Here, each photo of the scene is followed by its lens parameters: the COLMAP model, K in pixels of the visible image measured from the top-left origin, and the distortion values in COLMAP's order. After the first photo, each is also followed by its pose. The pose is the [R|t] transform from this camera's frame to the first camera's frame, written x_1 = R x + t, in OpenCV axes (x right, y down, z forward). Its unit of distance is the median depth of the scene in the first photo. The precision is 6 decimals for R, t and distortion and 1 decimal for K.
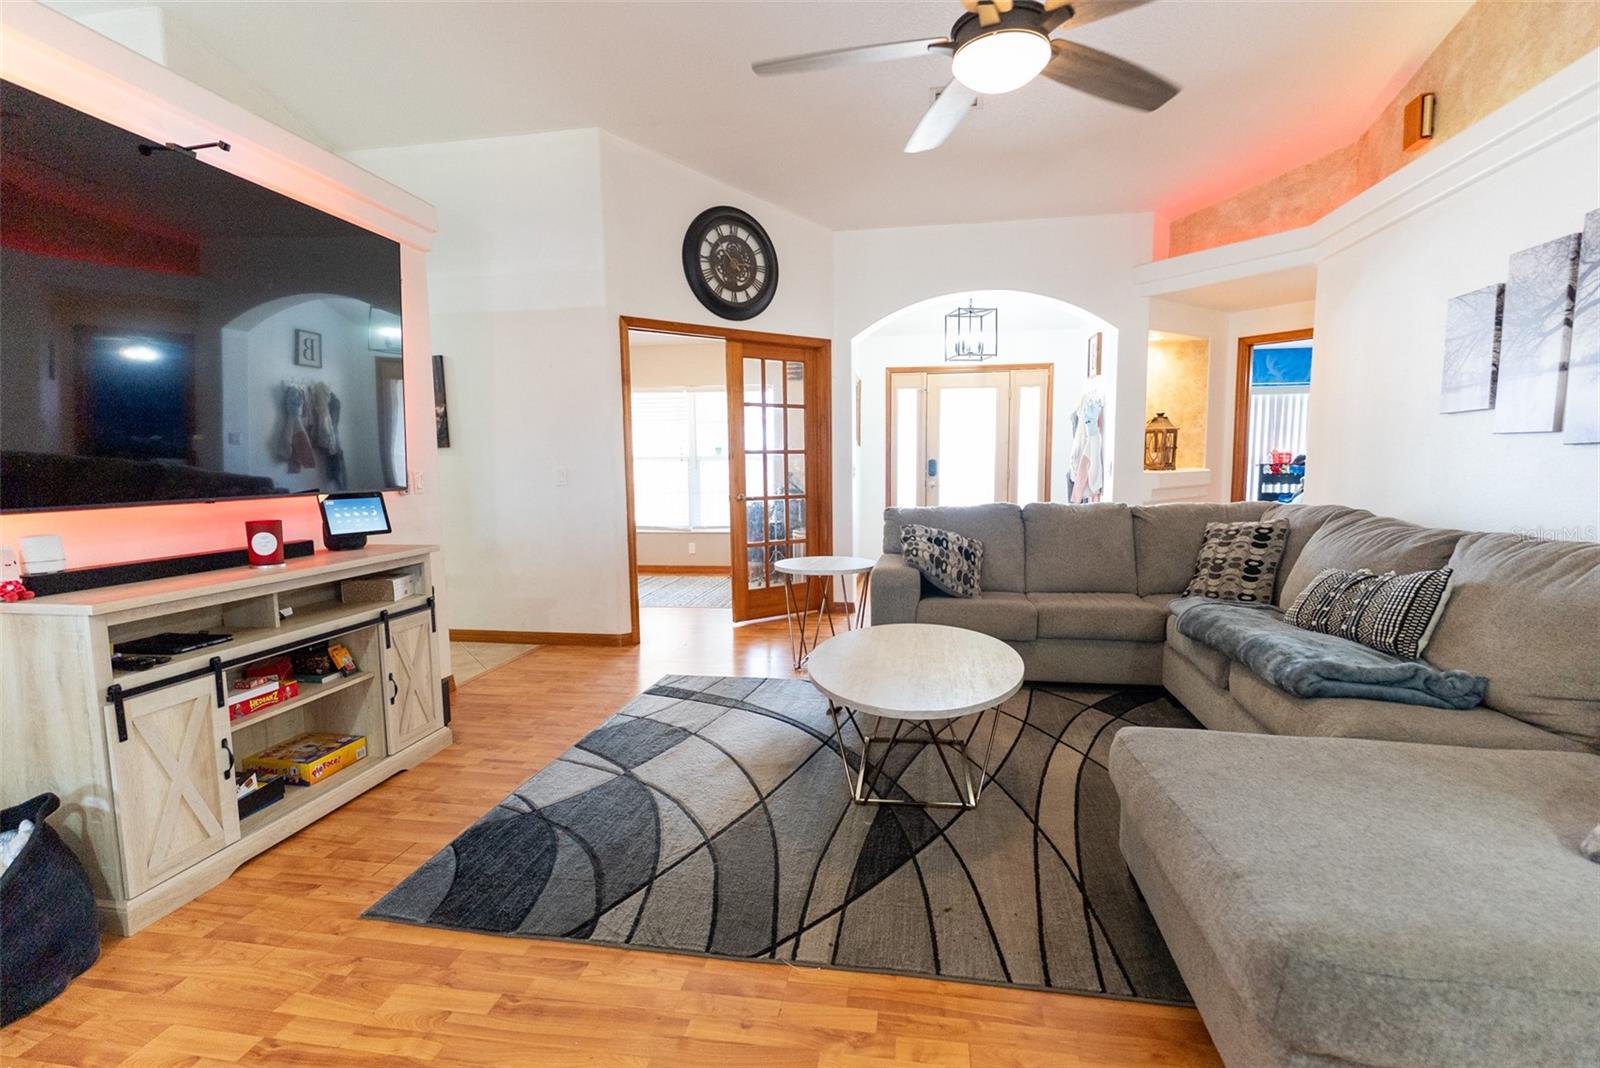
lens RADIAL K [[740.8, 0, 796.3], [0, 740.8, 534.5], [0, 0, 1]] dist [-0.007837, 0.001820]
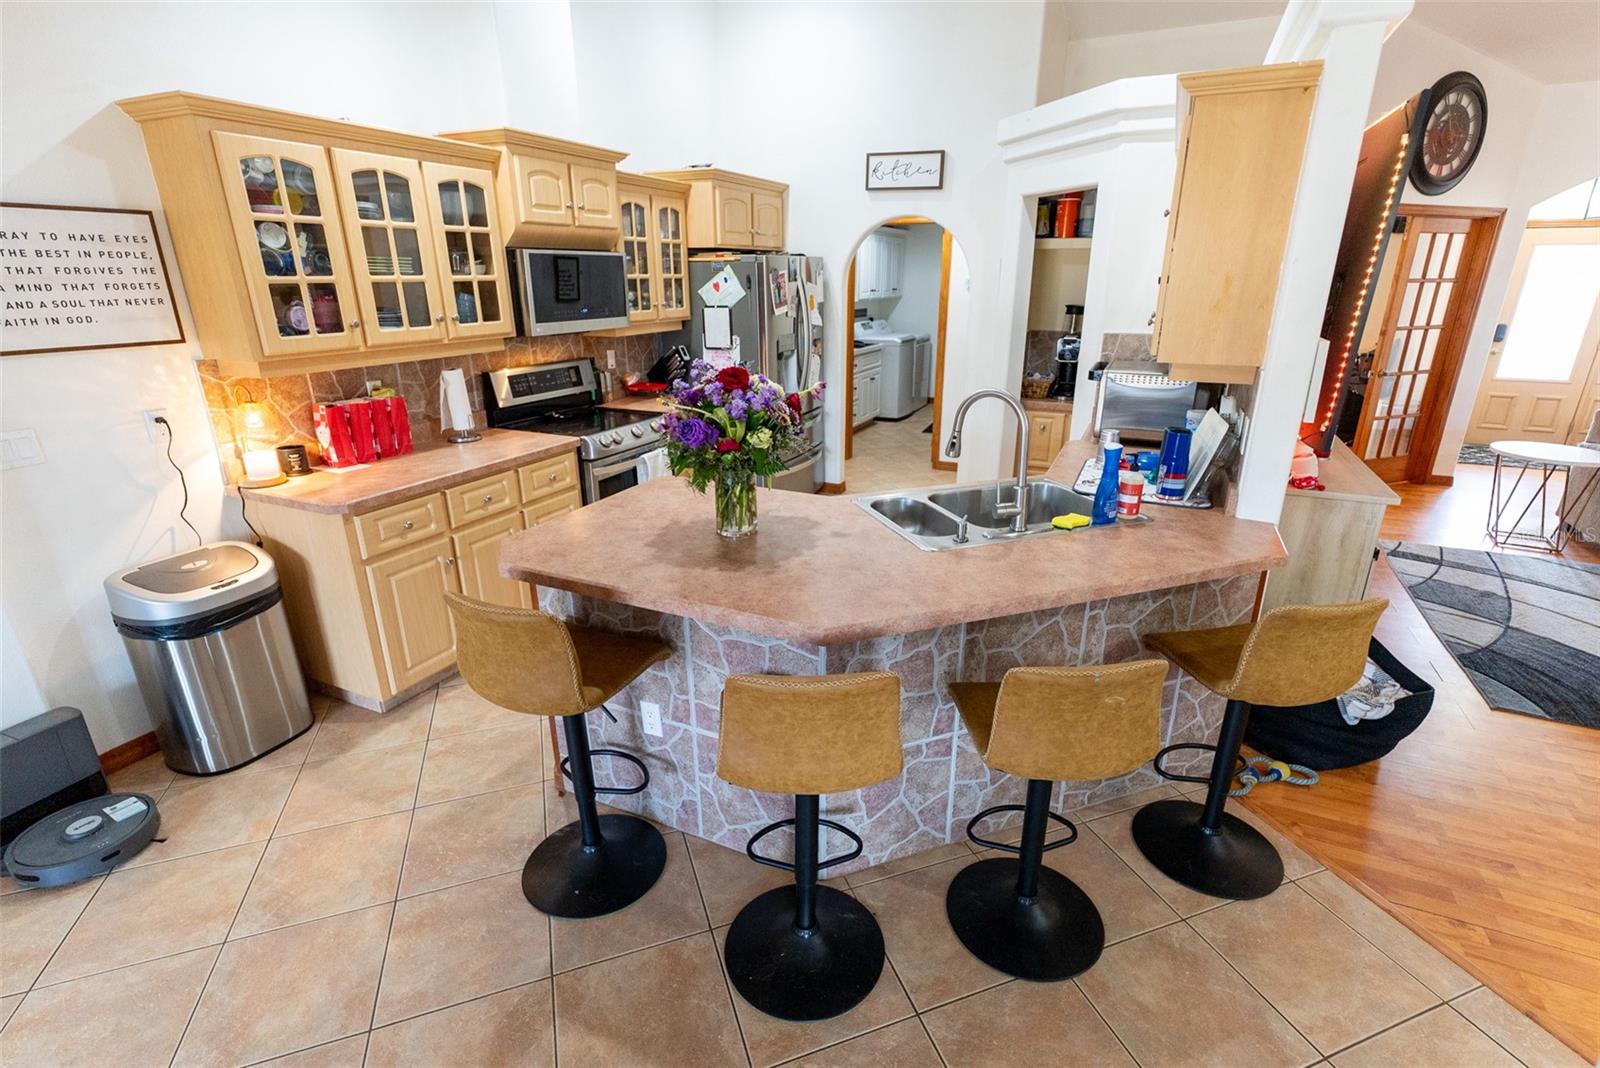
lens RADIAL K [[740.8, 0, 803.0], [0, 740.8, 533.2], [0, 0, 1]] dist [-0.007837, 0.001820]
pose [[0.962921, 0.097663, -0.251487, -0.858639], [-0.035002, 0.969523, 0.242487, -0.079774], [0.267504, -0.224693, 0.936992, -0.382334]]
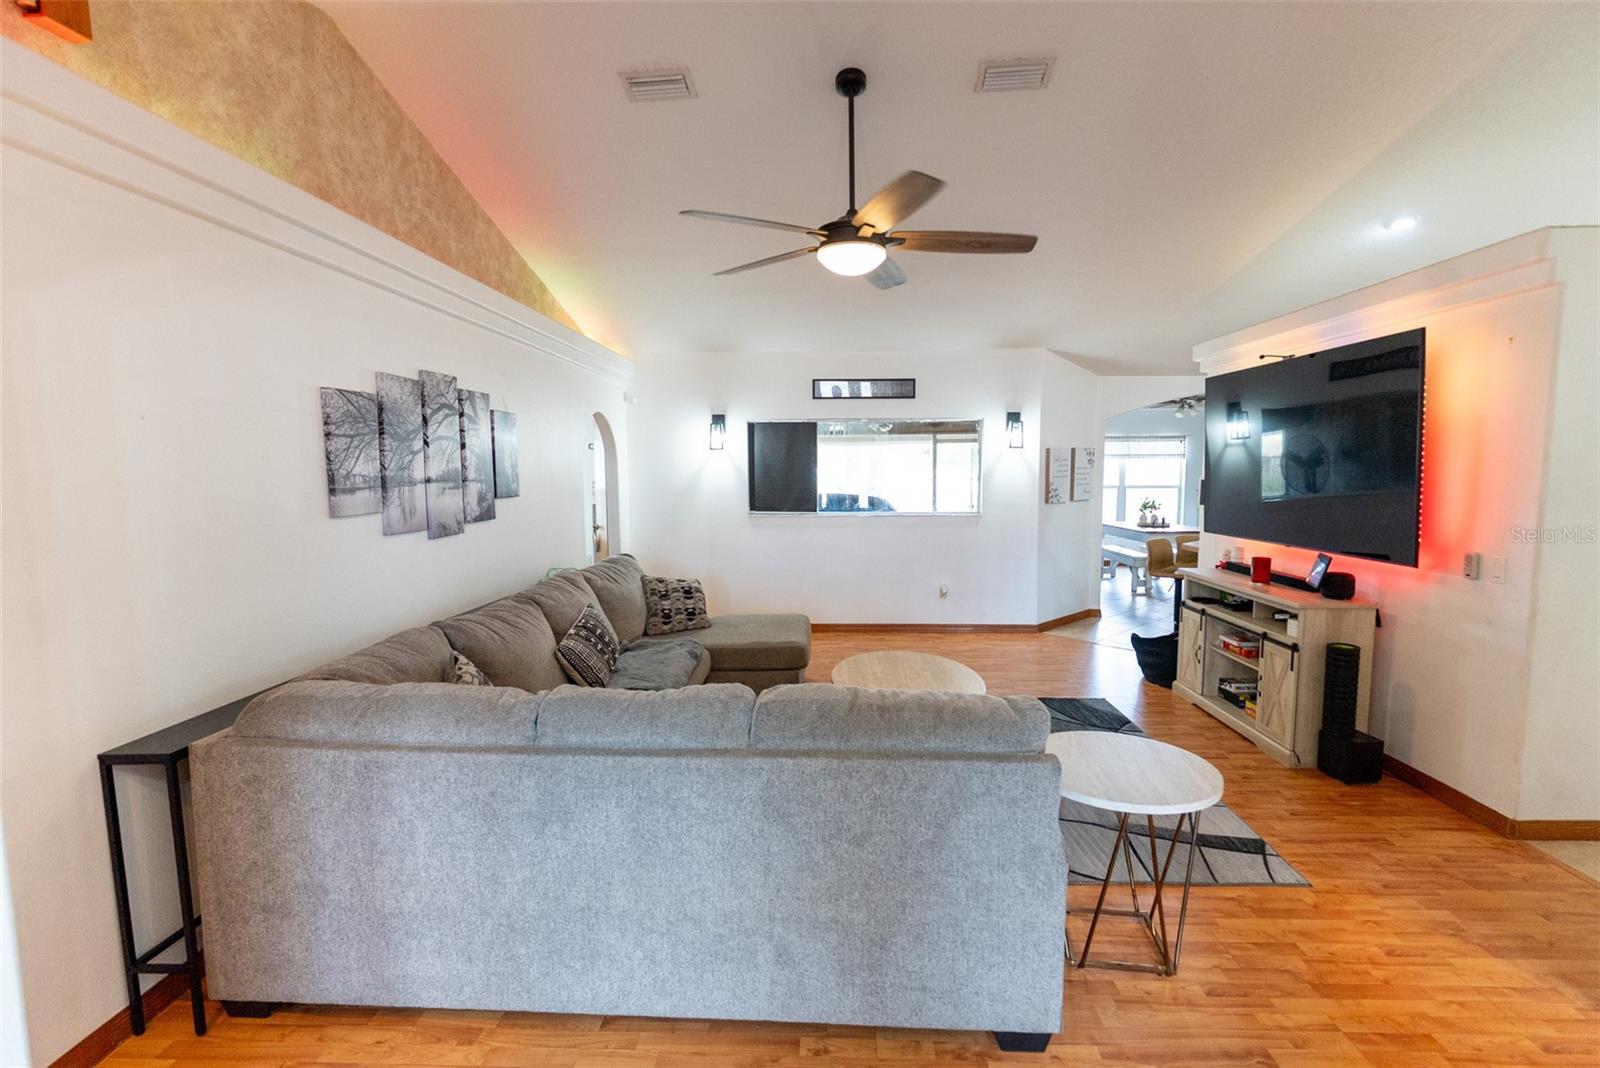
lens RADIAL K [[740.8, 0, 797.1], [0, 740.8, 542.1], [0, 0, 1]] dist [-0.007837, 0.001820]
pose [[-0.992292, 0.028542, -0.120590, 0.388419], [0.003952, 0.979907, 0.199414, -0.270118], [0.123859, 0.197400, -0.972467, 1.689157]]
